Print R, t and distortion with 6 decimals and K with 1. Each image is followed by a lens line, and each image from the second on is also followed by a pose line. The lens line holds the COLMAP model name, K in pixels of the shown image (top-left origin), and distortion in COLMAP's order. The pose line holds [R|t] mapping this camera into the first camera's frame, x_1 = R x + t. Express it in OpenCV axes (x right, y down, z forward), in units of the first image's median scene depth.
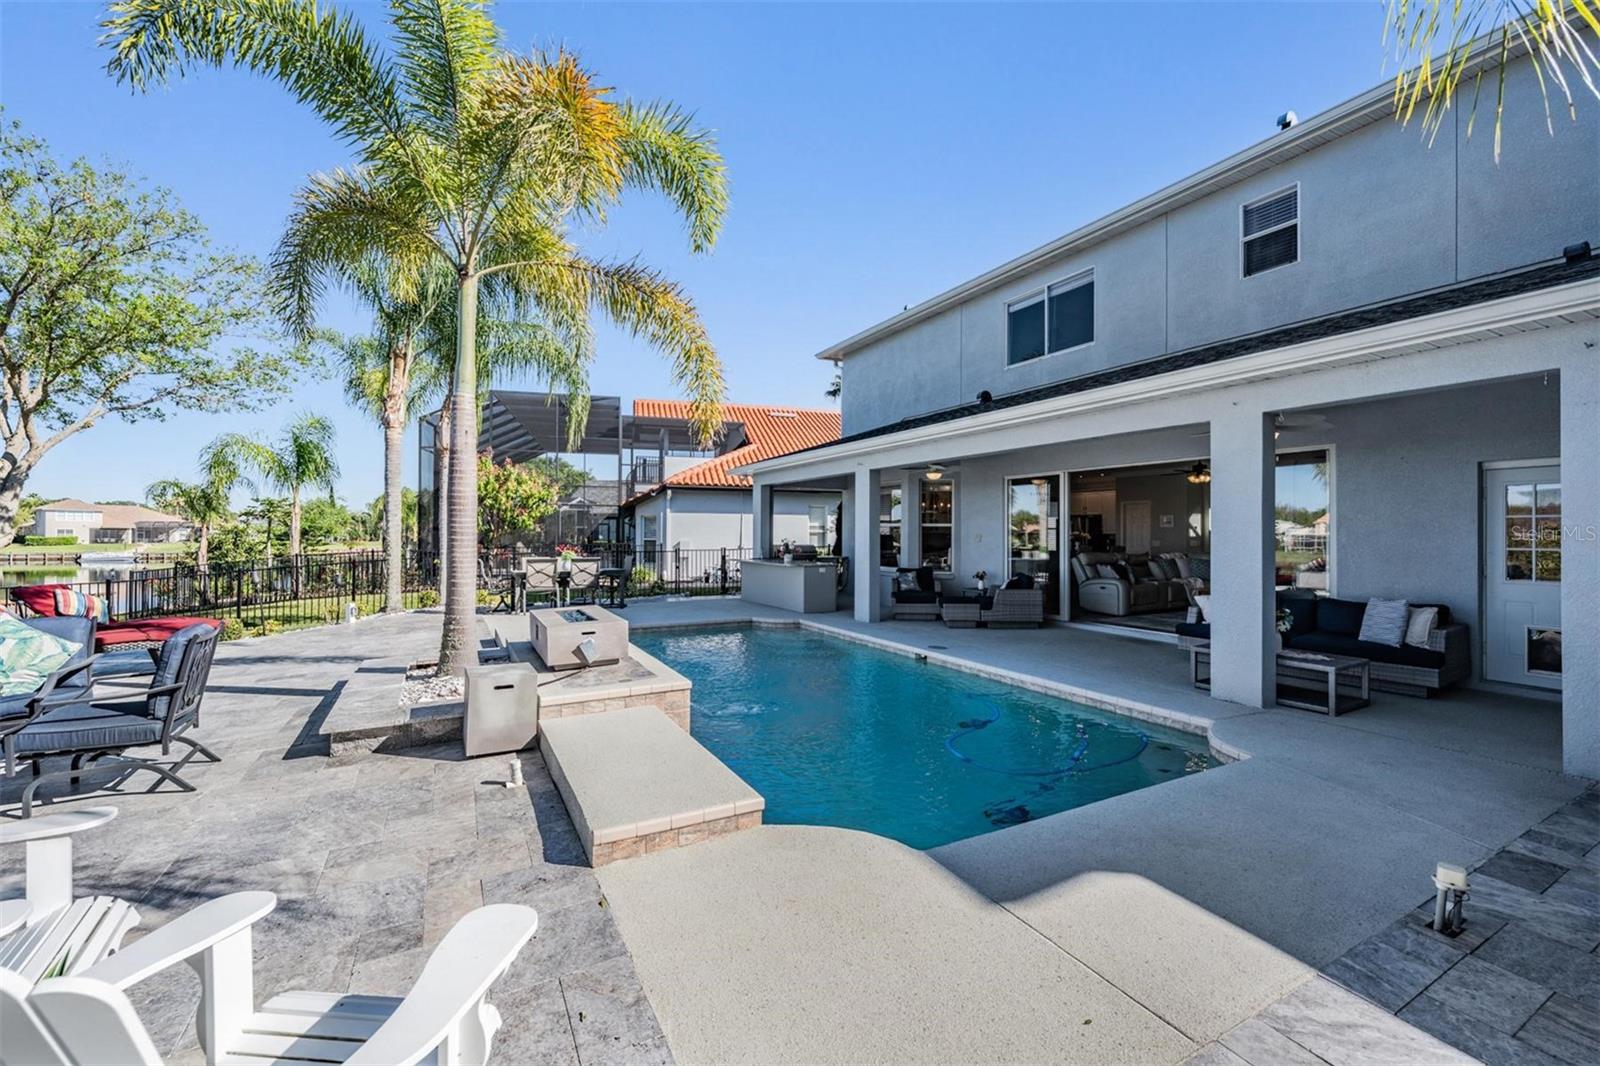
lens RADIAL K [[623.0, 0, 804.1], [0, 623.0, 535.0], [0, 0, 1]] dist [0.002664, 0.000095]
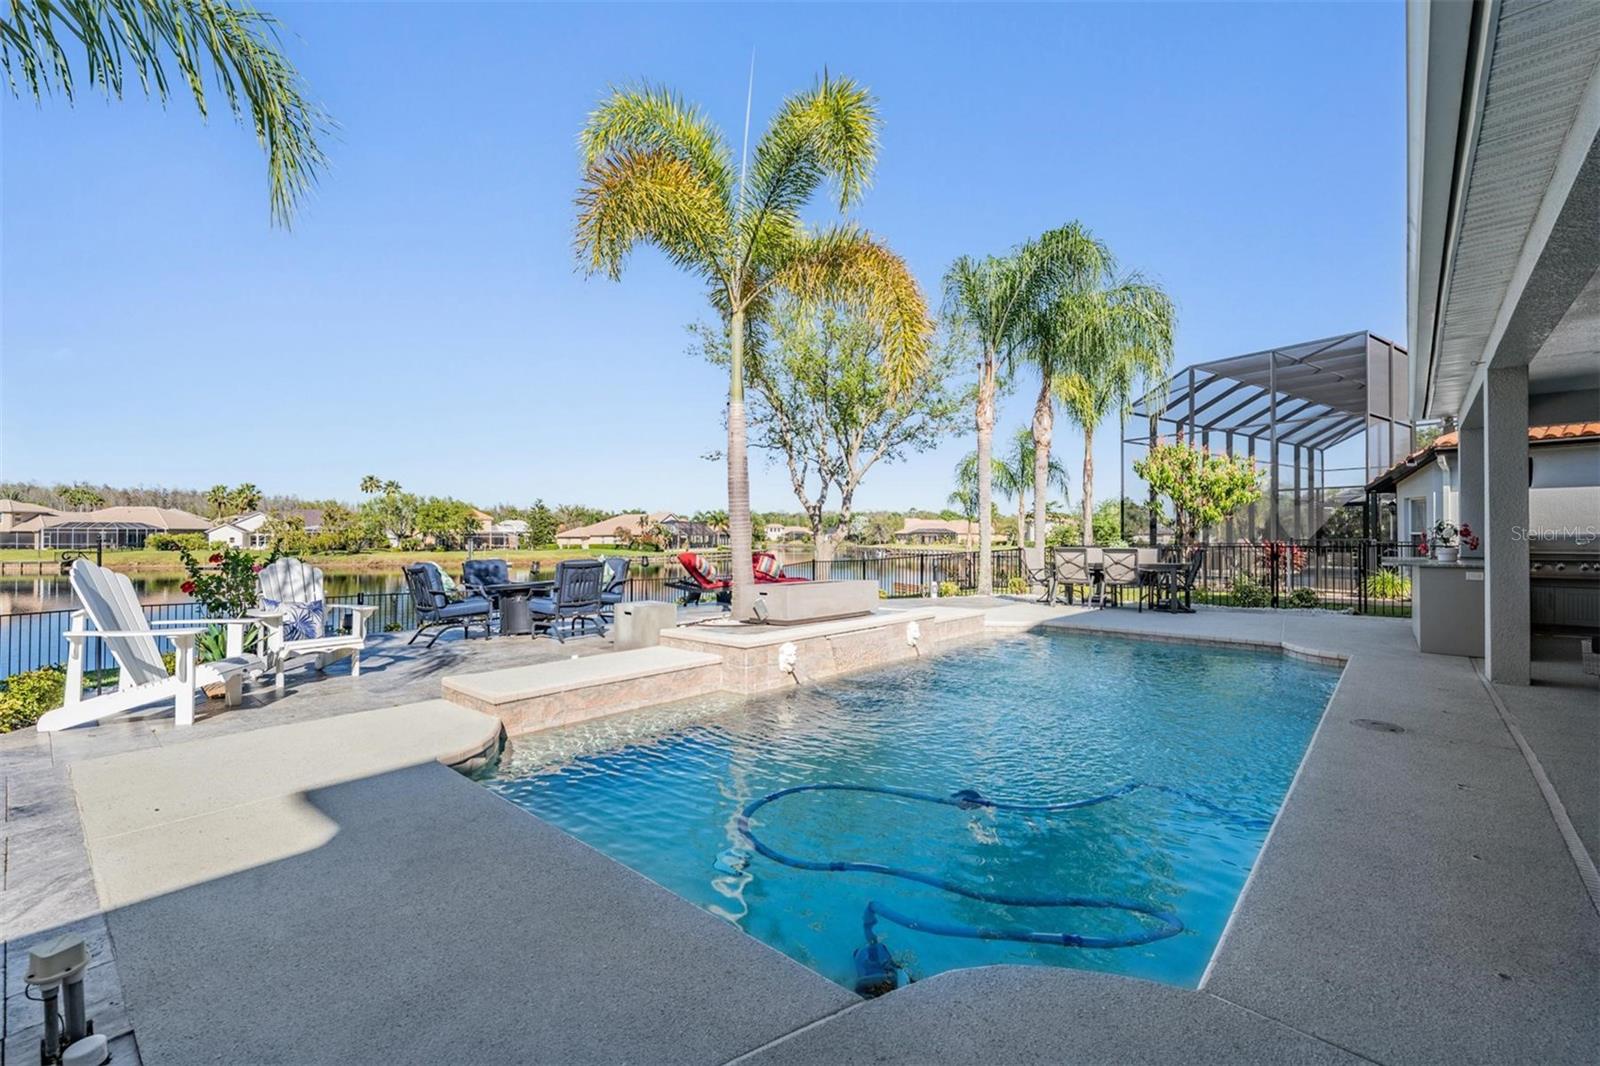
lens RADIAL K [[685.1, 0, 802.6], [0, 685.1, 533.8], [0, 0, 1]] dist [-0.006852, 0.002261]
pose [[0.343719, -0.003722, -0.939065, 0.423860], [-0.004516, 0.999974, -0.005616, 0.030316], [0.939062, 0.006171, 0.343693, 0.337306]]
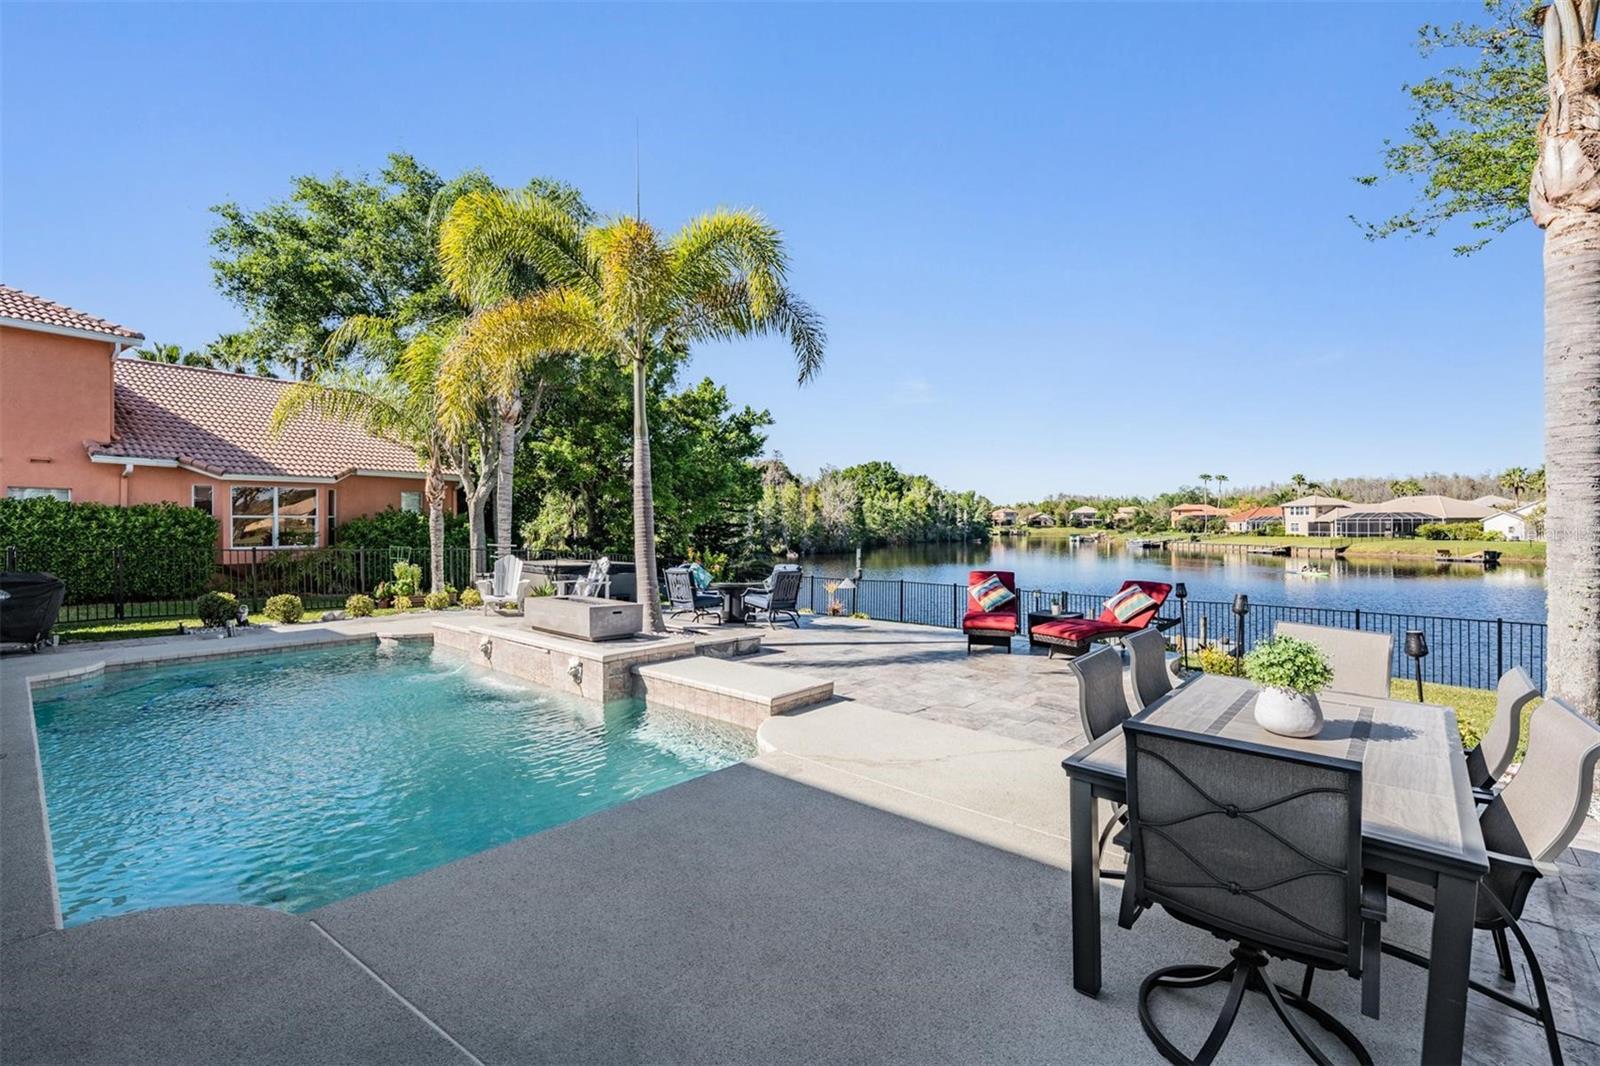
lens RADIAL K [[708.4, 0, 816.4], [0, 708.4, 534.6], [0, 0, 1]] dist [0.002265, -0.000356]
pose [[-0.938459, 0.008008, -0.345297, -0.166056], [0.002198, 0.999849, 0.017214, -0.009253], [0.345383, 0.015396, -0.938335, 1.381275]]
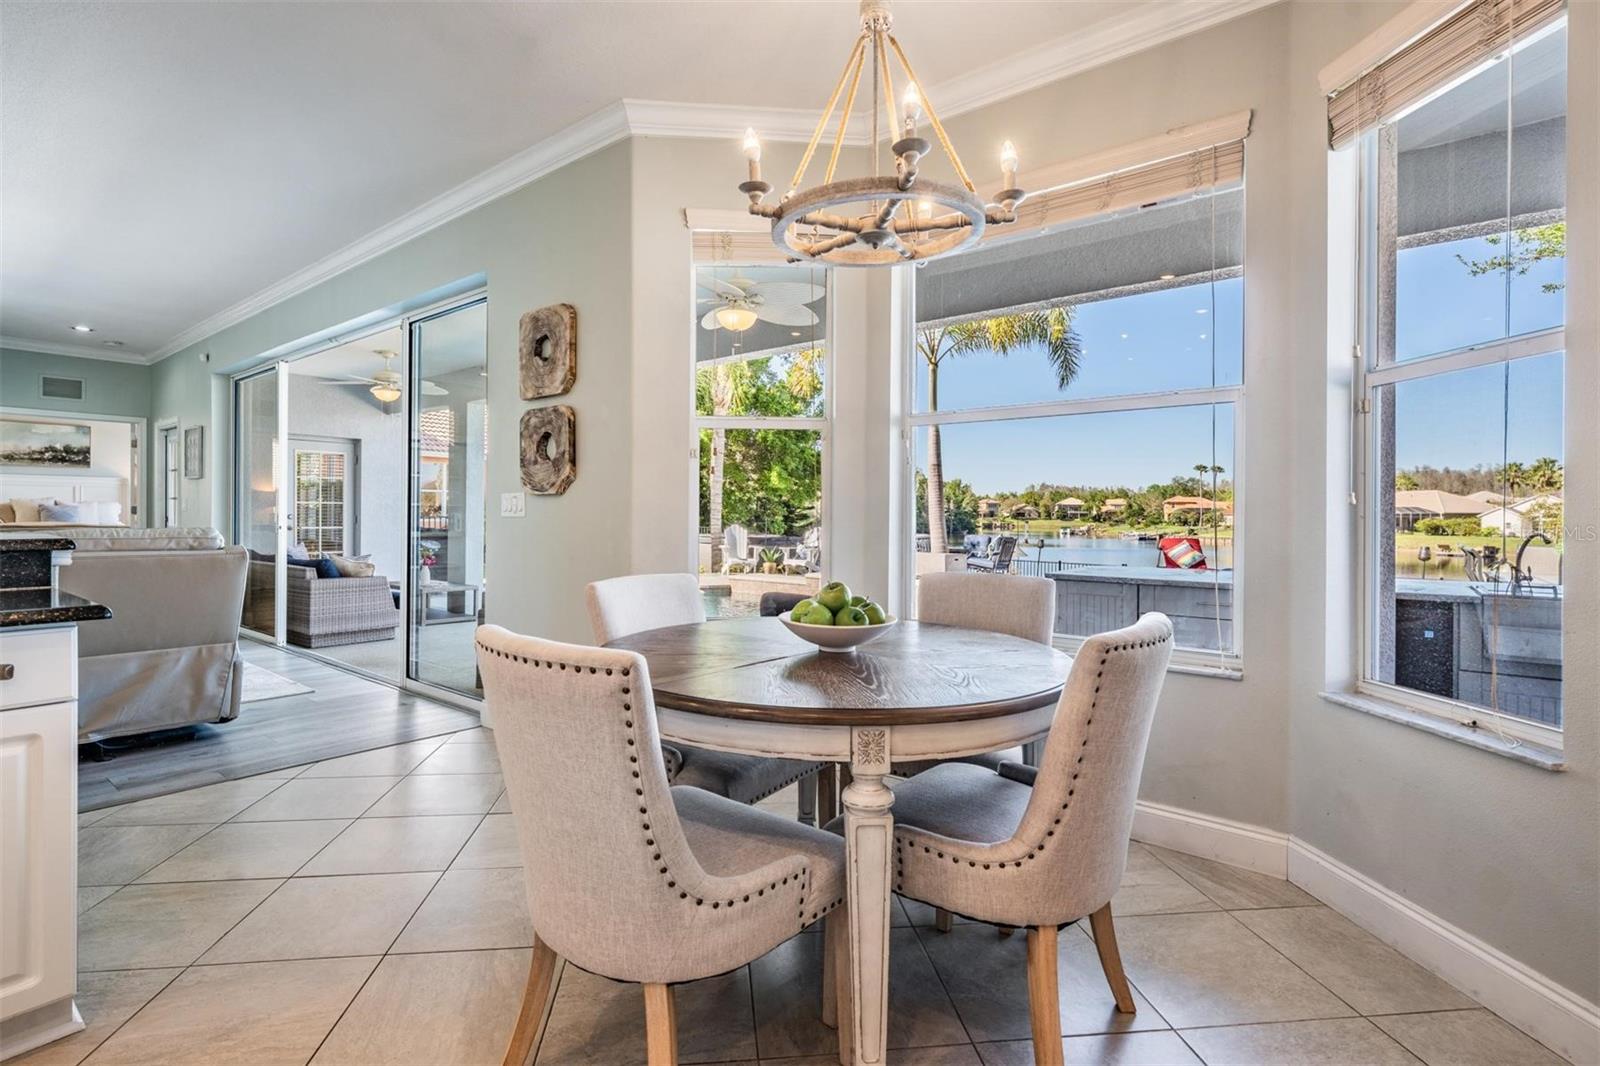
lens RADIAL K [[750.8, 0, 790.8], [0, 750.8, 535.8], [0, 0, 1]] dist [0.001461, -0.000989]
pose [[-0.931594, 0.003107, -0.363487, 0.338446], [-0.008712, 0.999485, 0.030872, 0.019228], [0.363396, 0.031927, -0.931087, 1.508372]]
